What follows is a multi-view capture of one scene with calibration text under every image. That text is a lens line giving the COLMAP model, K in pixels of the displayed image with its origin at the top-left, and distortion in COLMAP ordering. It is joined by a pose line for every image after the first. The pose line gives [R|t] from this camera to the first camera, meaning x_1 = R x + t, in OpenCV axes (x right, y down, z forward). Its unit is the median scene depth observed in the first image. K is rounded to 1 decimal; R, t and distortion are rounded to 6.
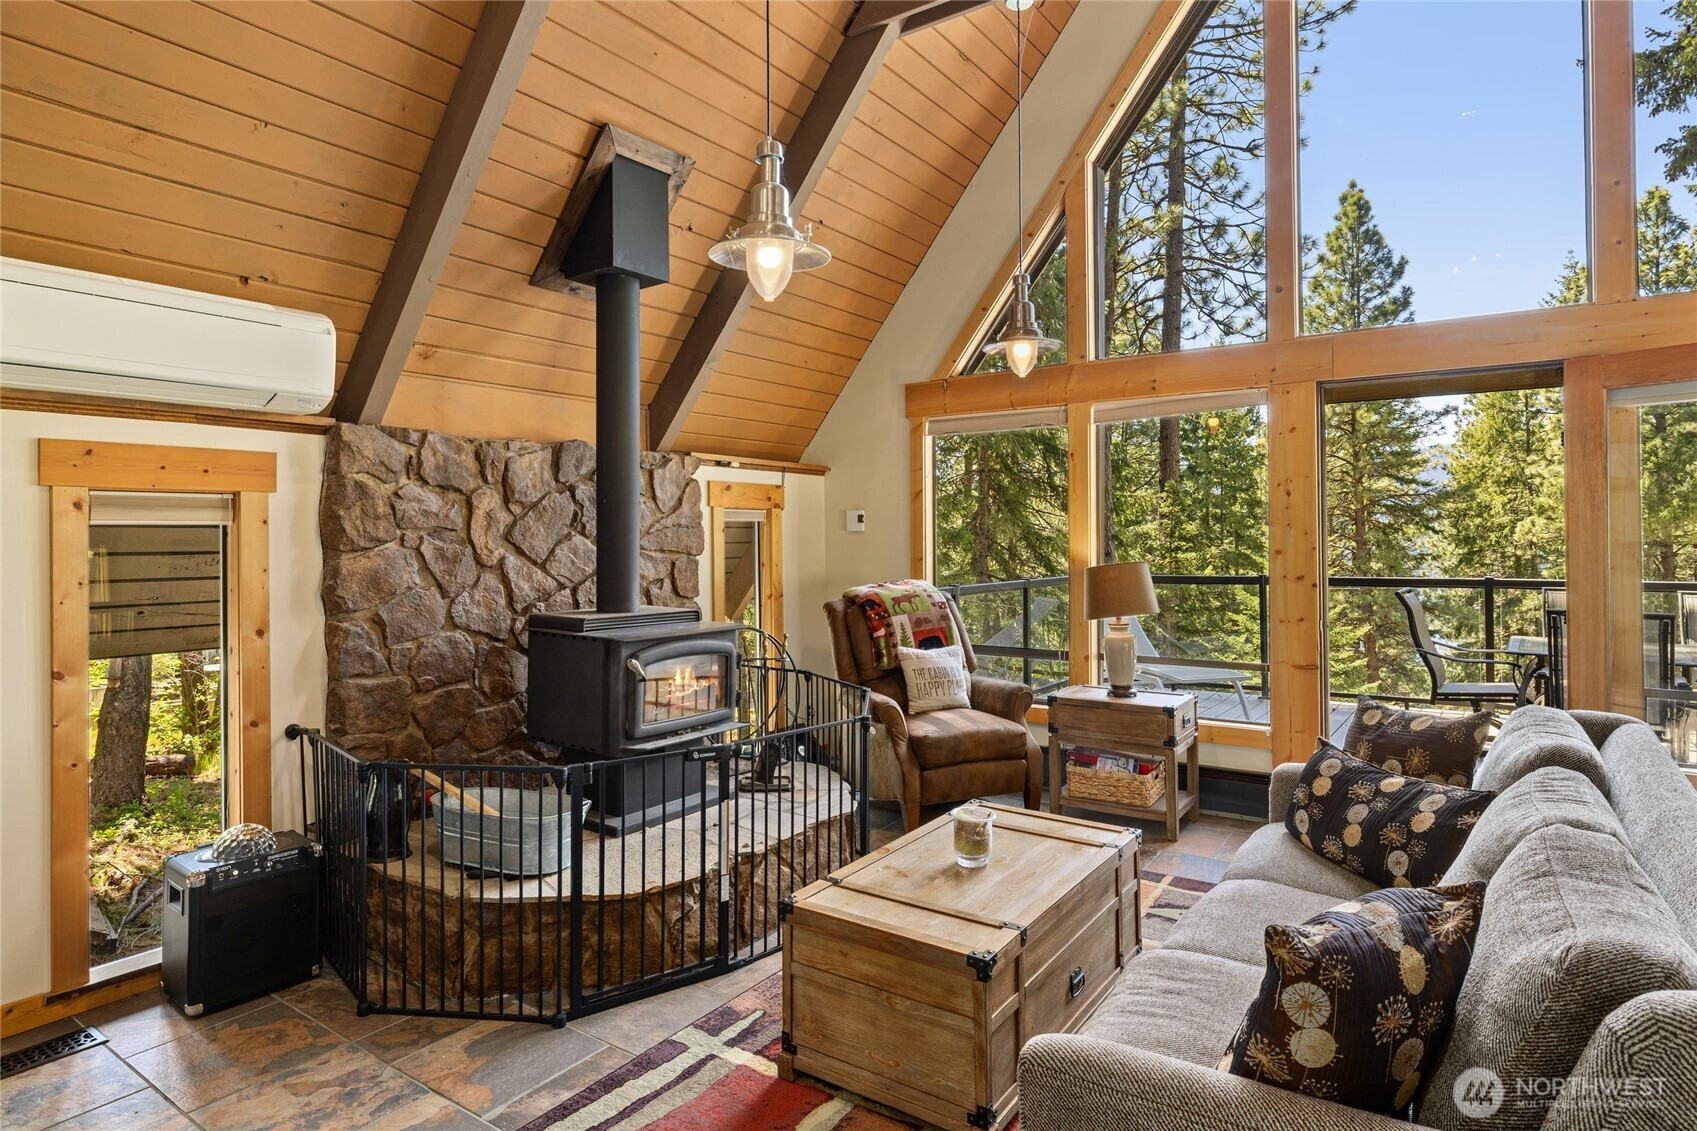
lens RADIAL K [[948.8, 0, 840.4], [0, 948.8, 526.5], [0, 0, 1]] dist [-0.001029, -0.000009]
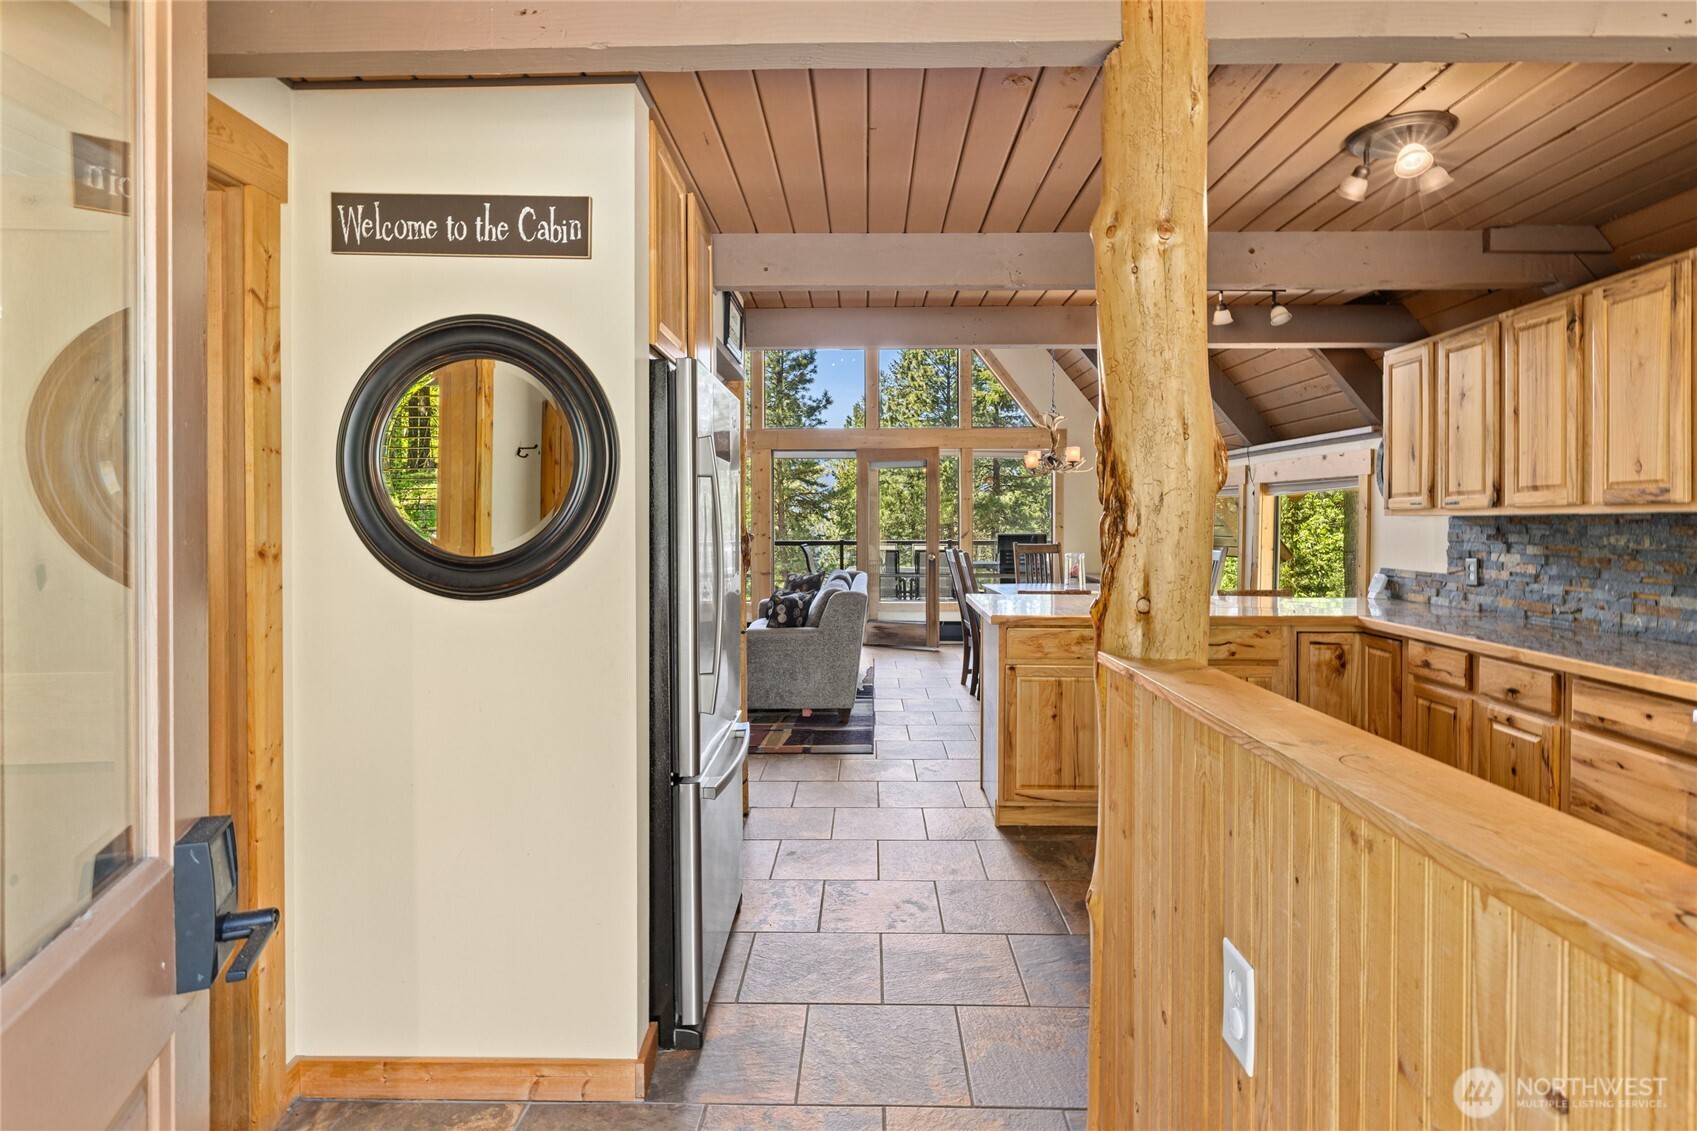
lens RADIAL K [[855.5, 0, 854.5], [0, 855.5, 516.7], [0, 0, 1]] dist [-0.002436, 0.000914]
pose [[0.832149, 0.010824, 0.554446, -0.468811], [-0.013256, 0.999912, 0.000375, 0.006059], [-0.554394, -0.007662, 0.832219, -0.831721]]
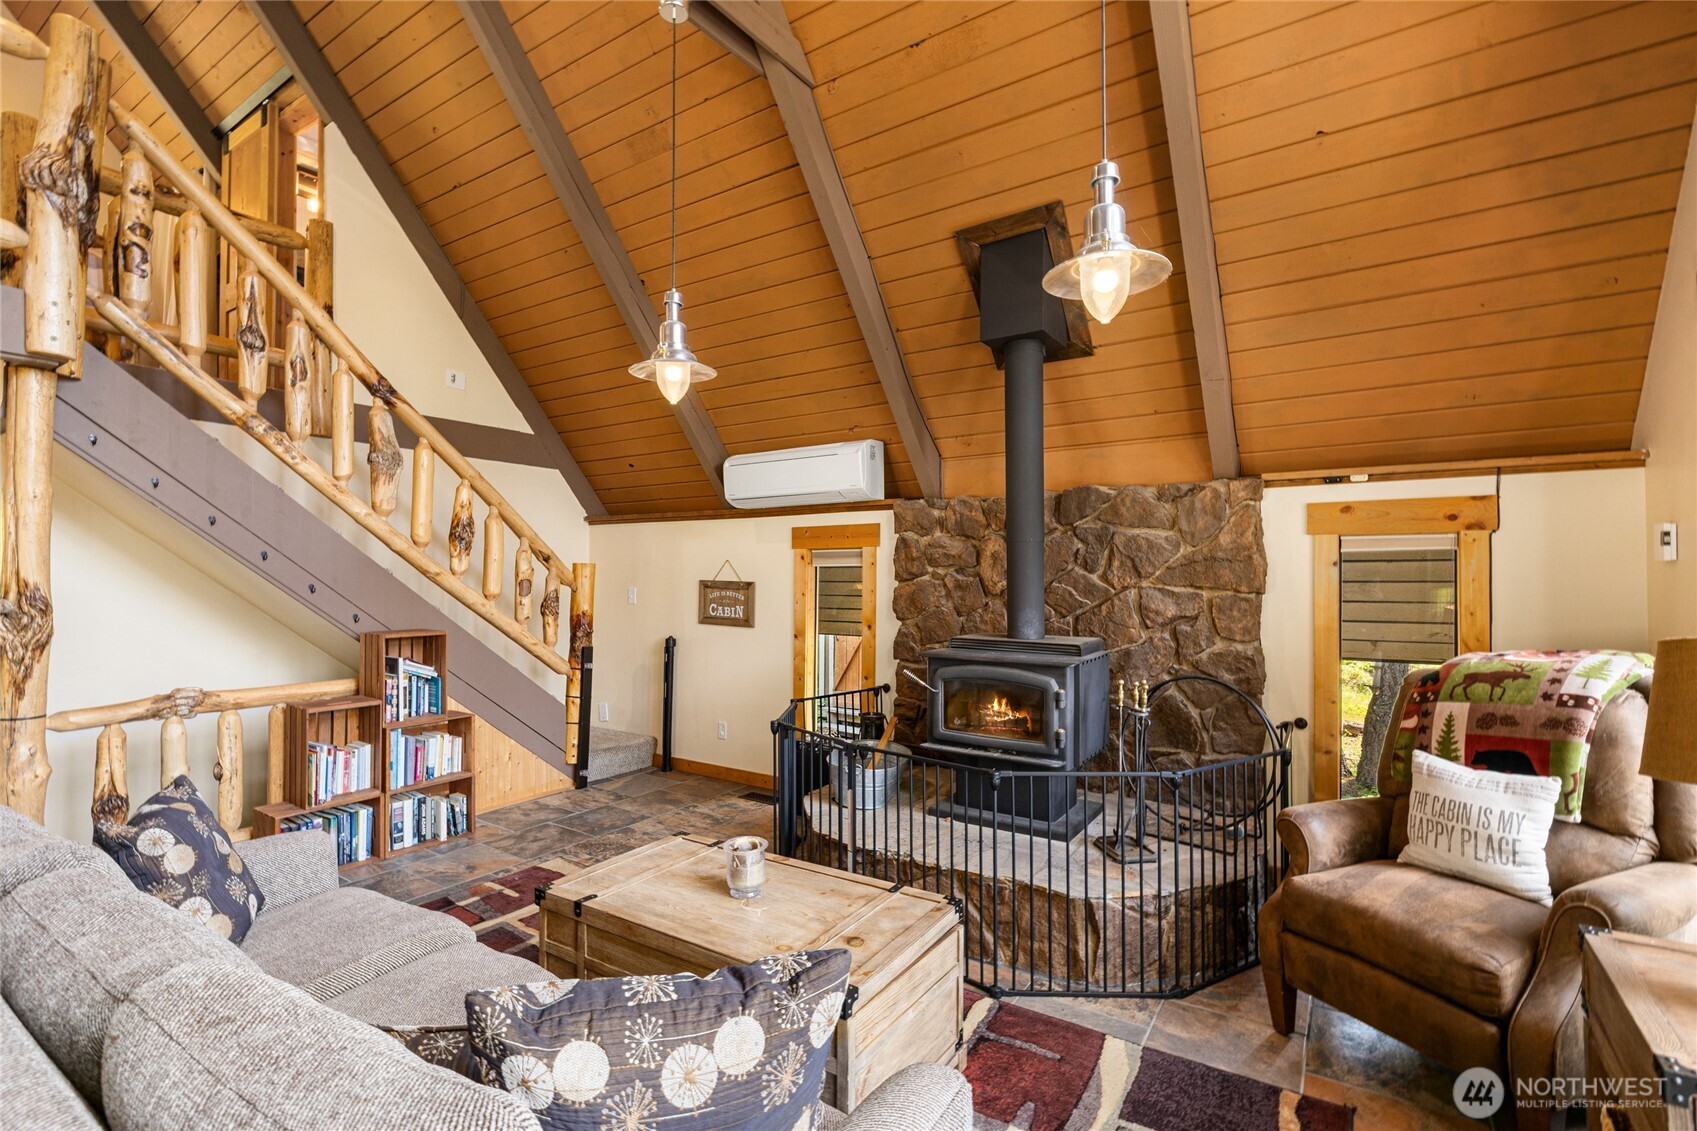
lens RADIAL K [[772.9, 0, 850.8], [0, 772.9, 576.4], [0, 0, 1]] dist [-0.002665, -0.000054]
pose [[0.024839, 0.002521, -0.999688, 0.595518], [0.010080, 0.999945, 0.002772, 0.010336], [0.999641, -0.010146, 0.024812, 0.675384]]
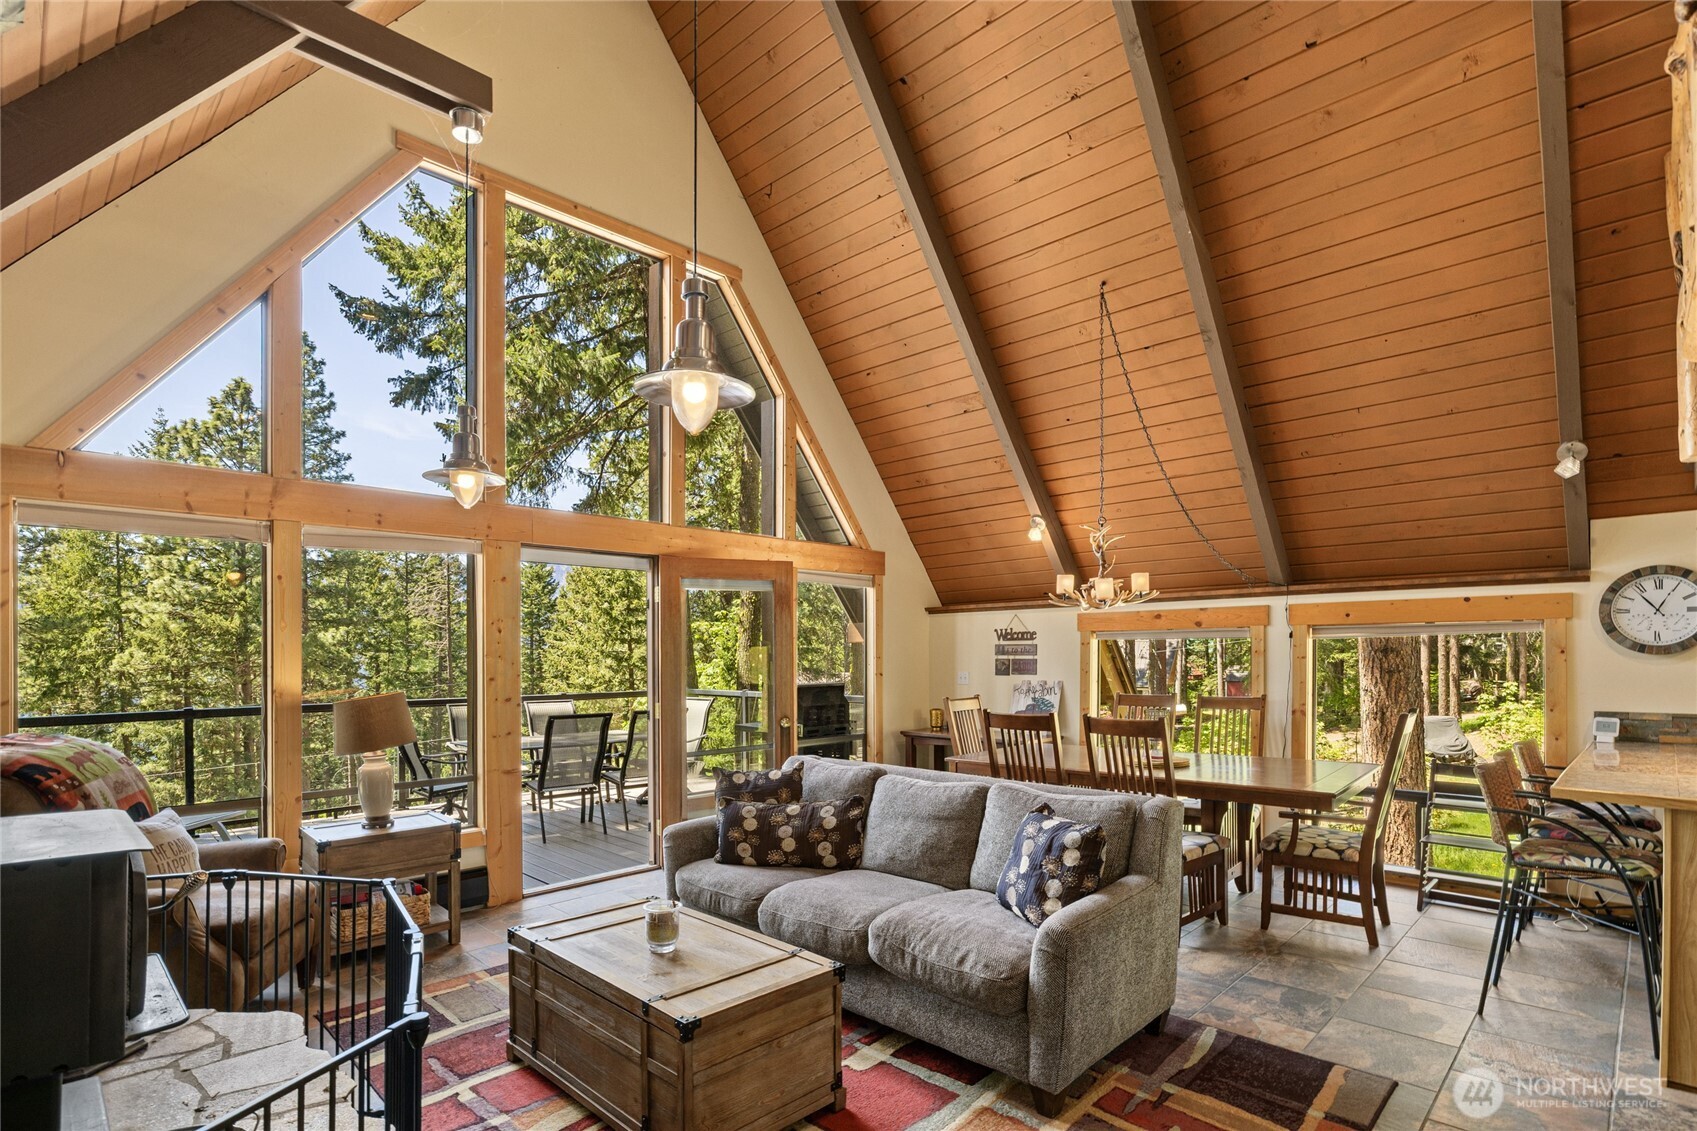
lens RADIAL K [[835.8, 0, 869.0], [0, 835.8, 655.5], [0, 0, 1]] dist [-0.009173, 0.000495]
pose [[0.151549, 0.008604, 0.988412, -0.498361], [-0.003896, 0.999960, -0.008107, 0.003597], [-0.988442, -0.002622, 0.151577, 0.361790]]
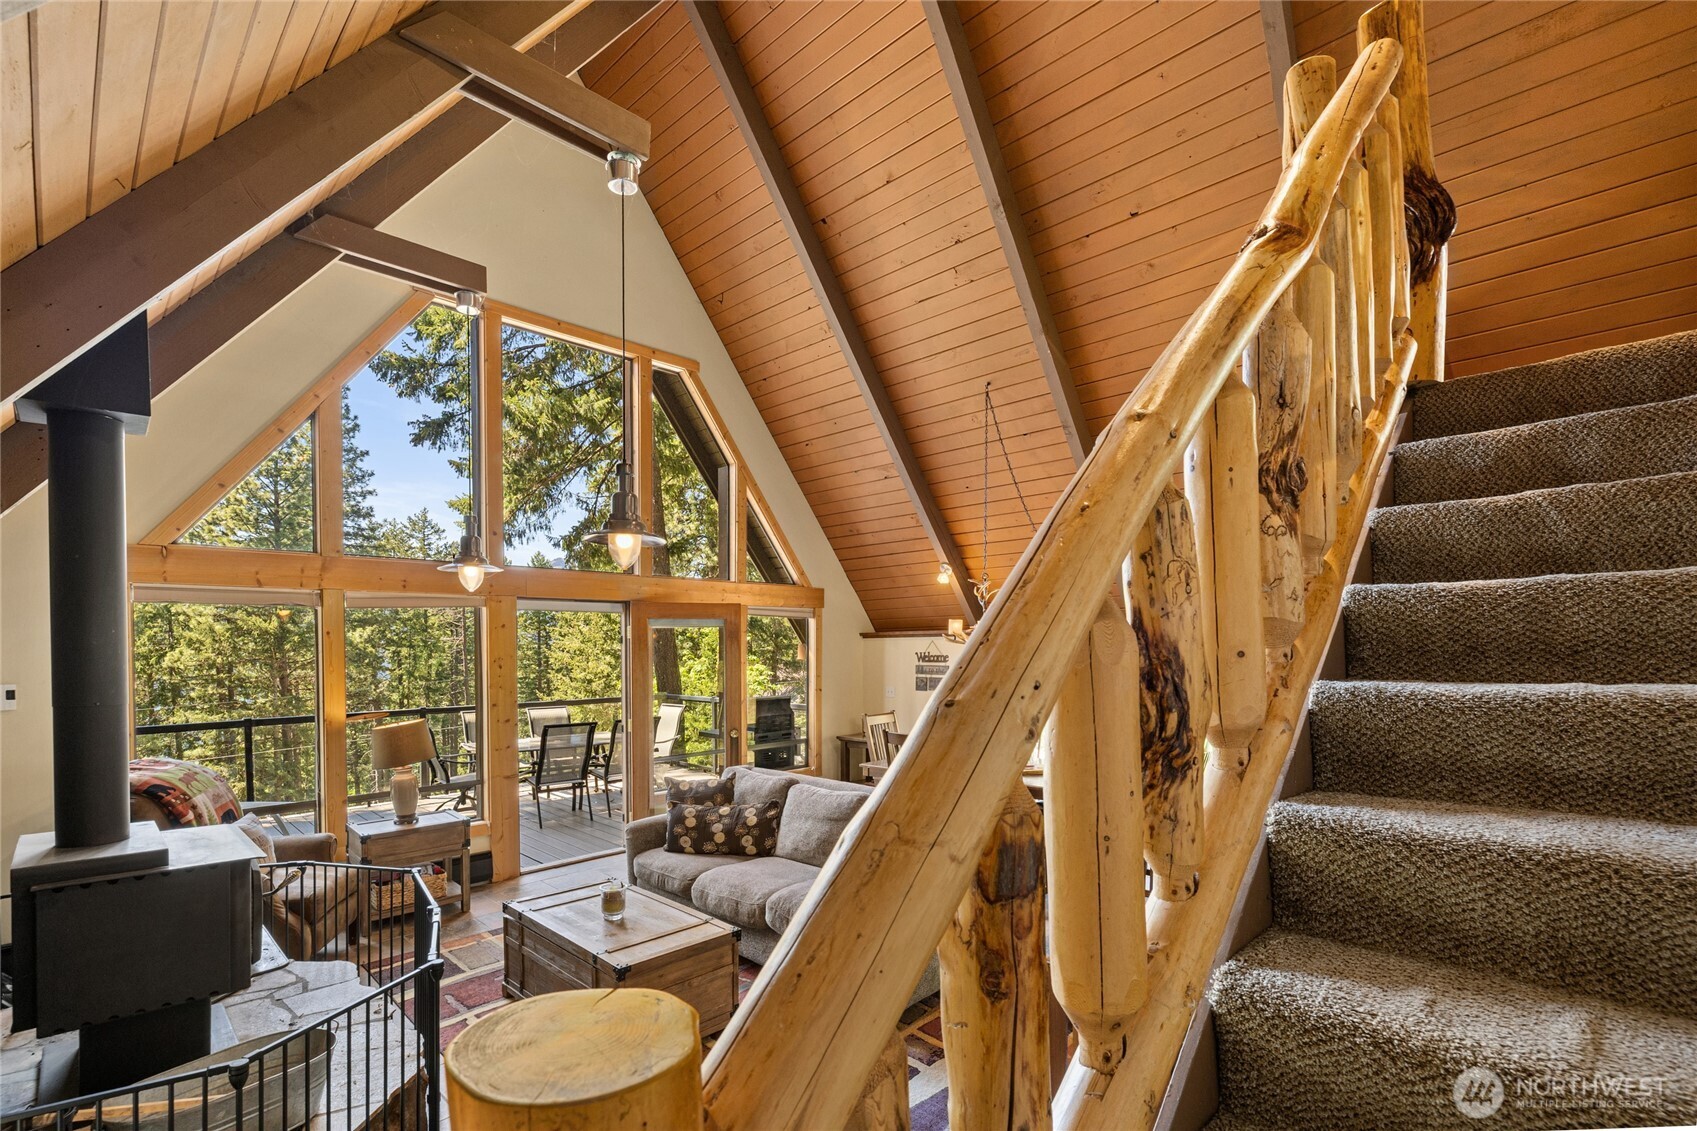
lens RADIAL K [[751.4, 0, 846.6], [0, 751.4, 671.7], [0, 0, 1]] dist [-0.001463, -0.000663]
pose [[0.148262, -0.018380, 0.988777, -0.631453], [-0.009538, 0.999754, 0.020014, -0.053076], [-0.988902, -0.012398, 0.148050, 0.259369]]
